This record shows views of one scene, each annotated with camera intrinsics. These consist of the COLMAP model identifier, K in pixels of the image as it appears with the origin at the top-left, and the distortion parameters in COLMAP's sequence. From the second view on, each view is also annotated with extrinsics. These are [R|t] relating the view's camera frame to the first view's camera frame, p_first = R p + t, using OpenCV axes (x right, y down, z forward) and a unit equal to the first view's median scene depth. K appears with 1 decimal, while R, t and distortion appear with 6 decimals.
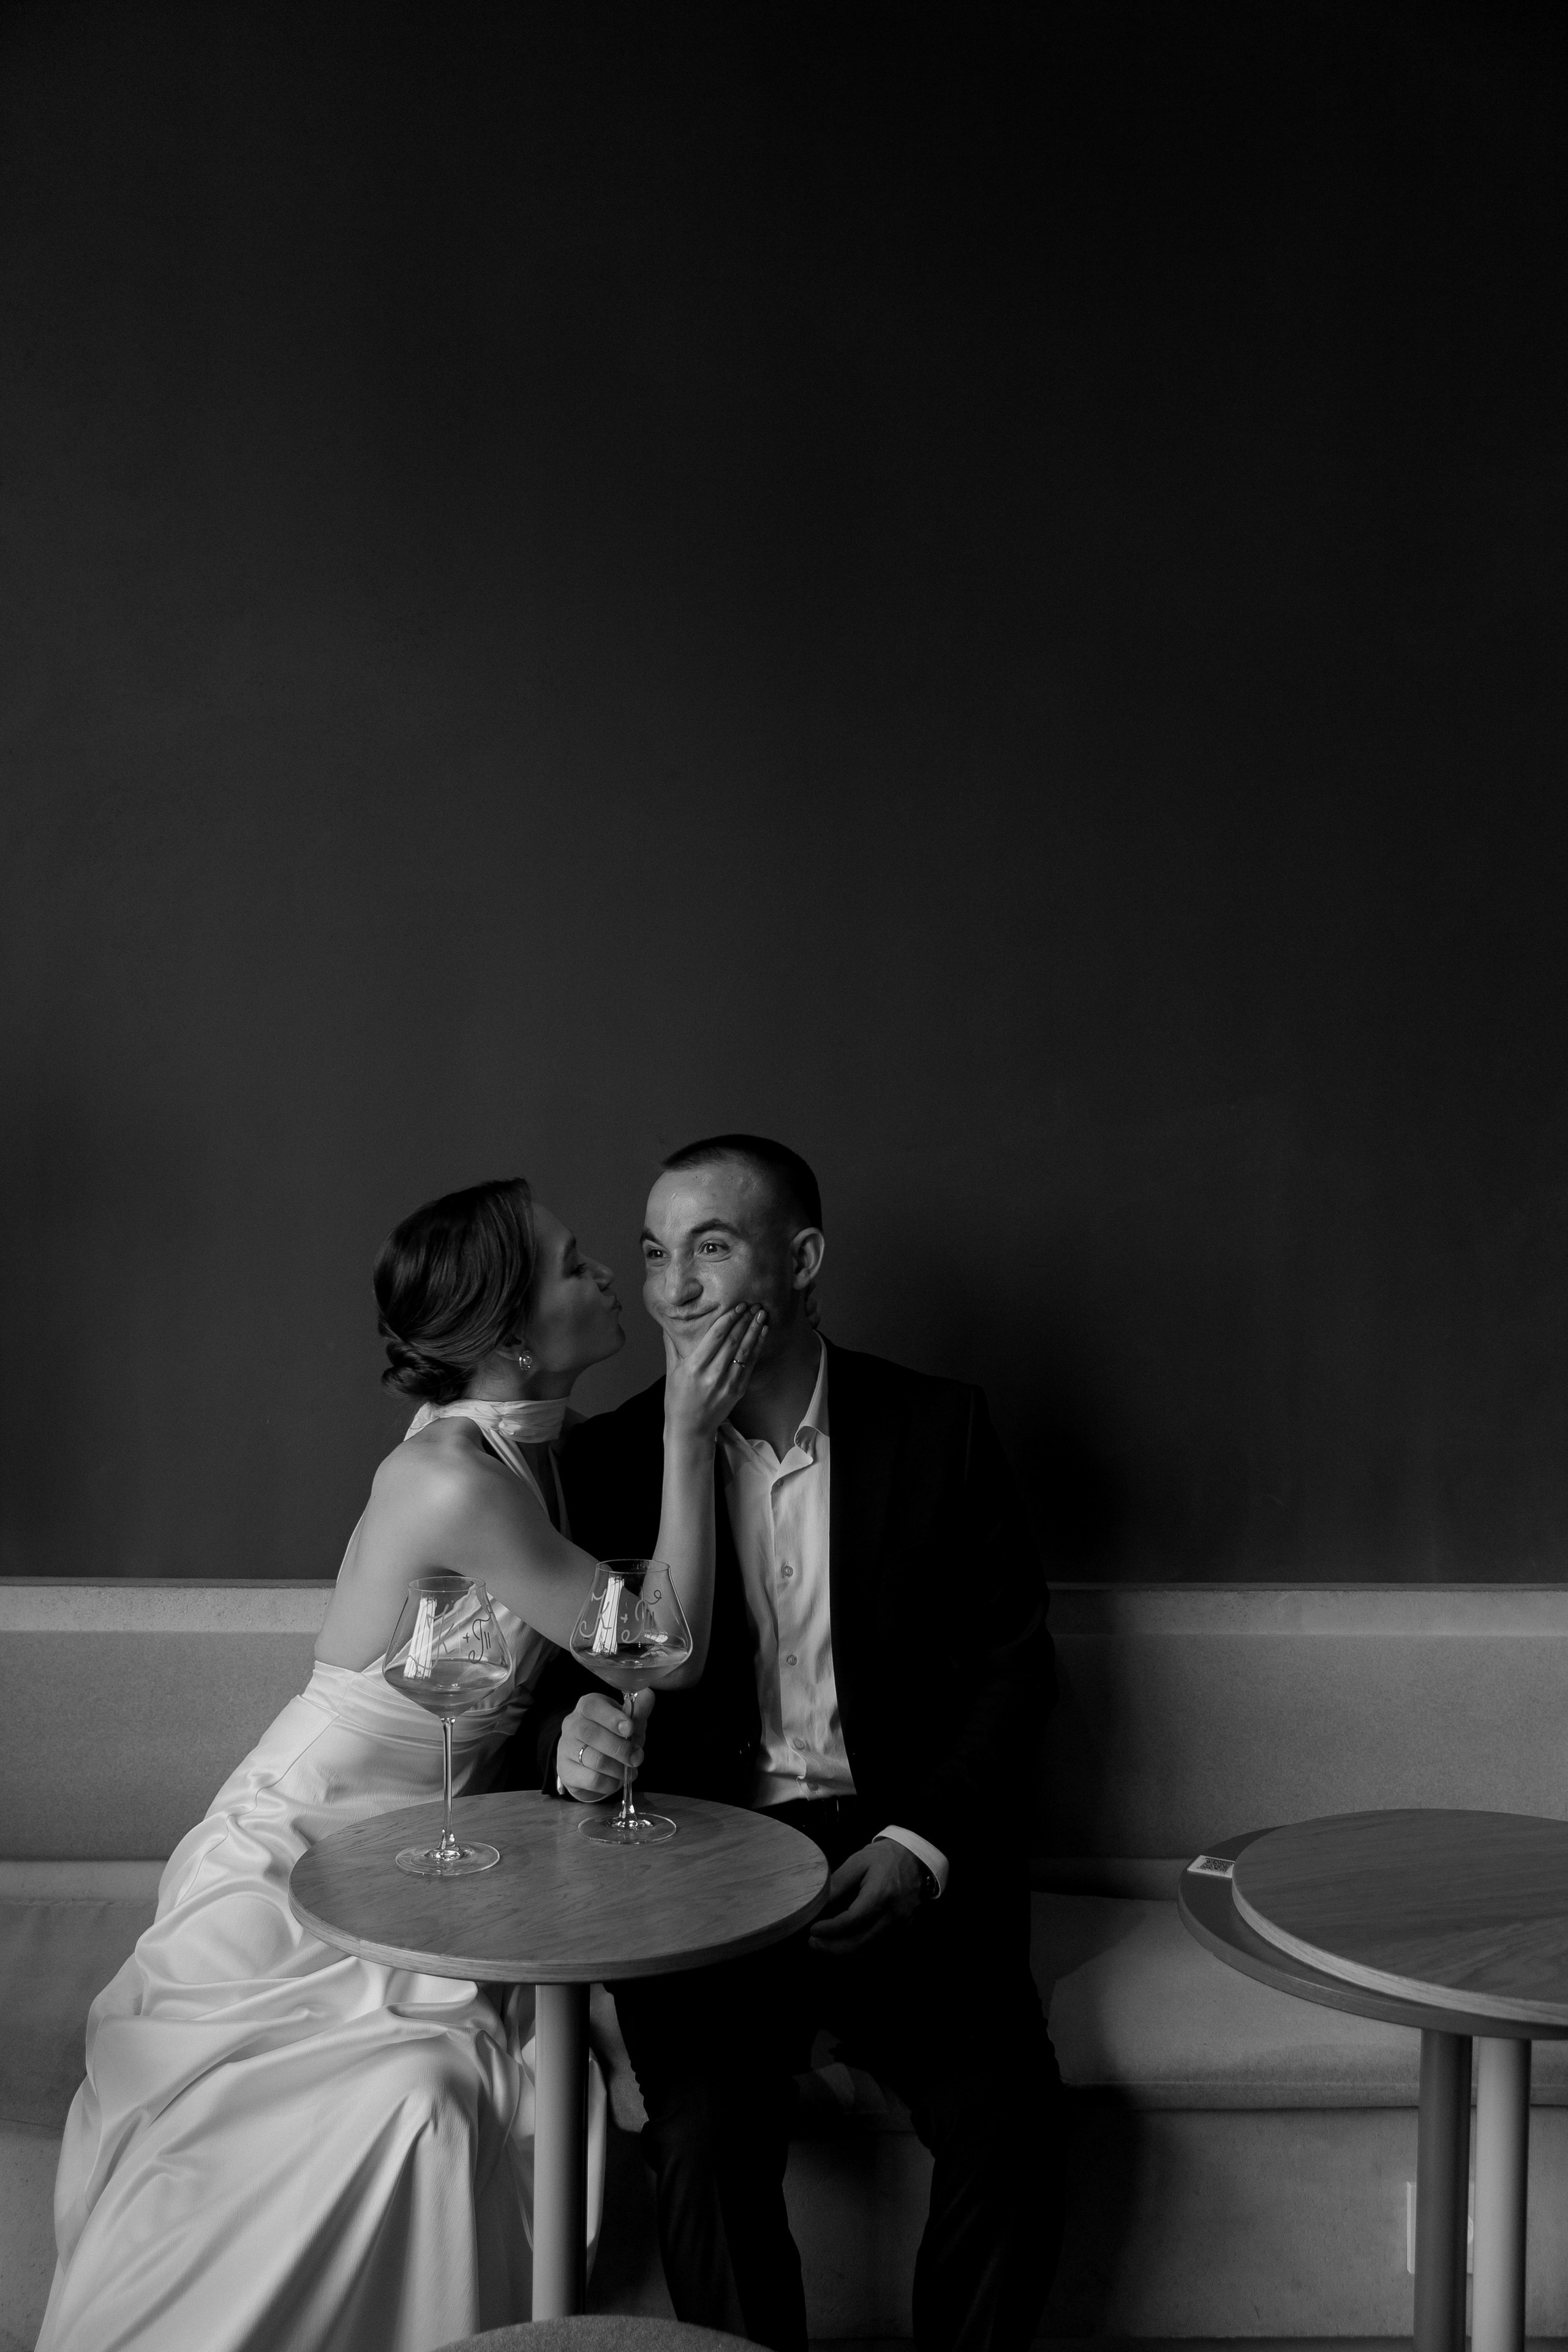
lens RADIAL K [[2288.3, 0, 784.0], [0, 2288.3, 1176.0], [0, 0, 1]] dist [0.000874, 0.023250]
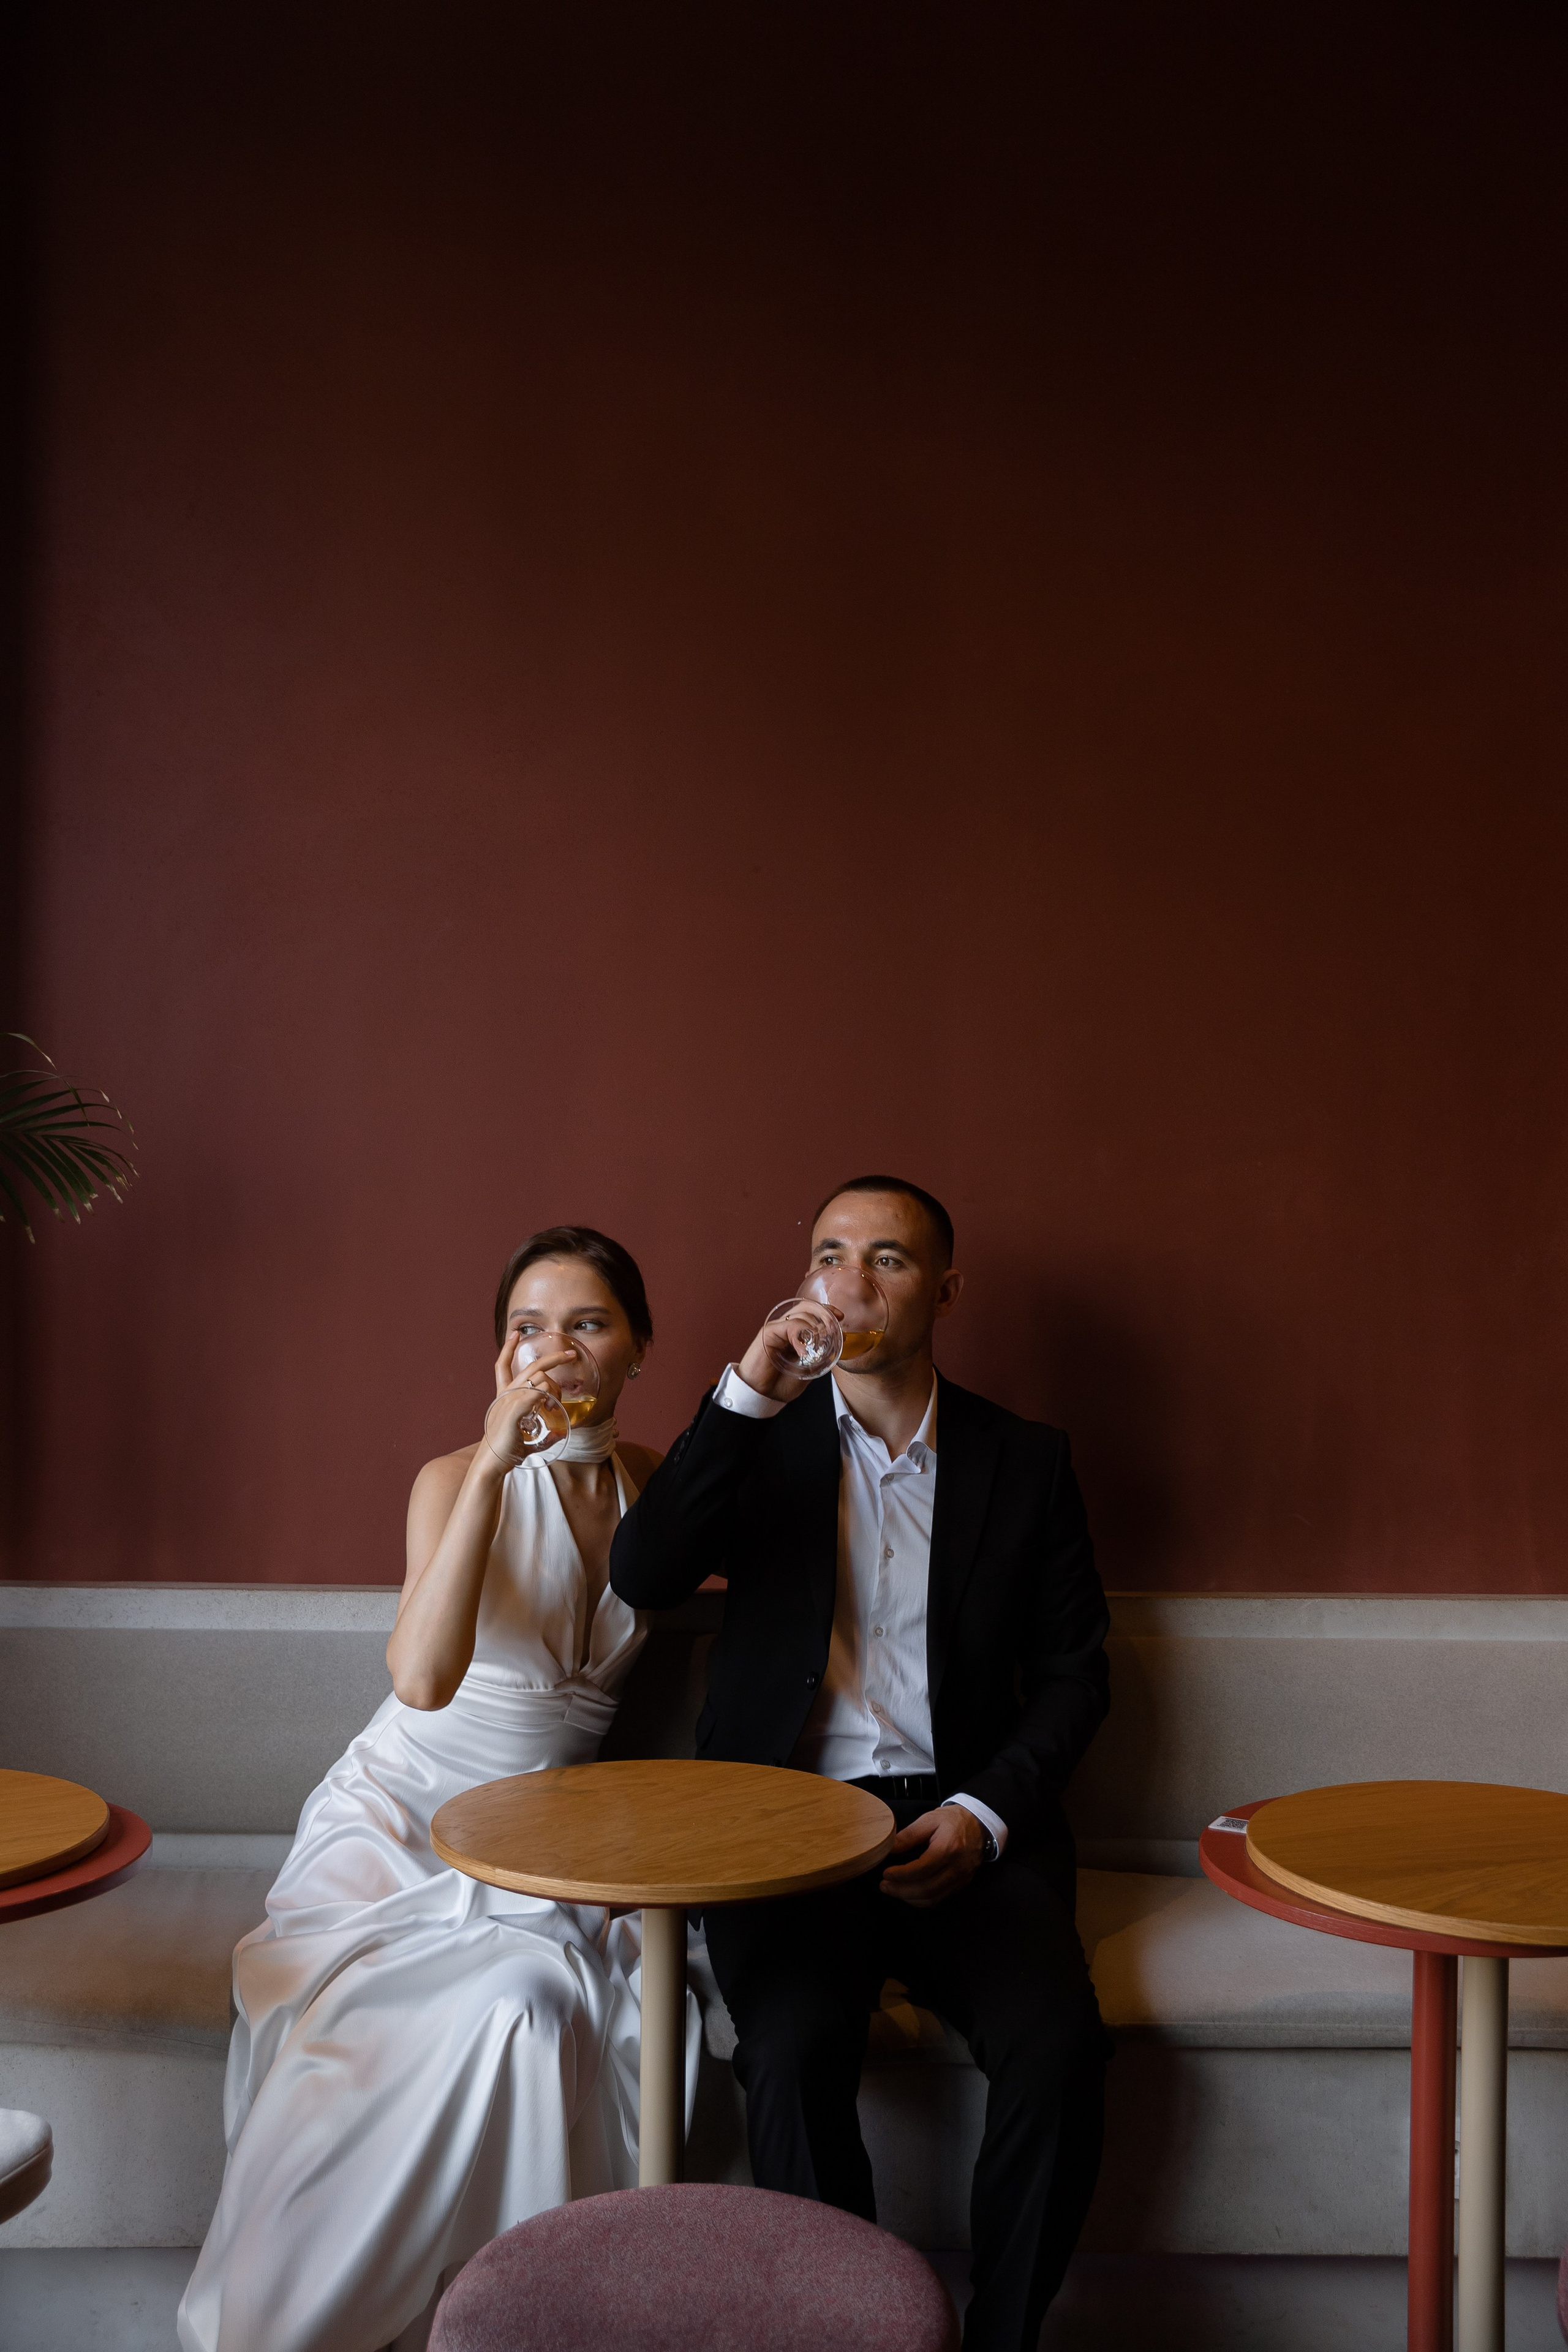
lens RADIAL K [[2292.9, 0, 784.0], [0, 2292.9, 1176.0], [0, 0, 1]] dist [0.011163, -0.004877]
pose [[0.999493, -0.002042, -0.031764, 0.001038], [0.001176, 0.999627, -0.027269, 0.008323], [0.031808, 0.027217, 0.999123, -0.156113]]
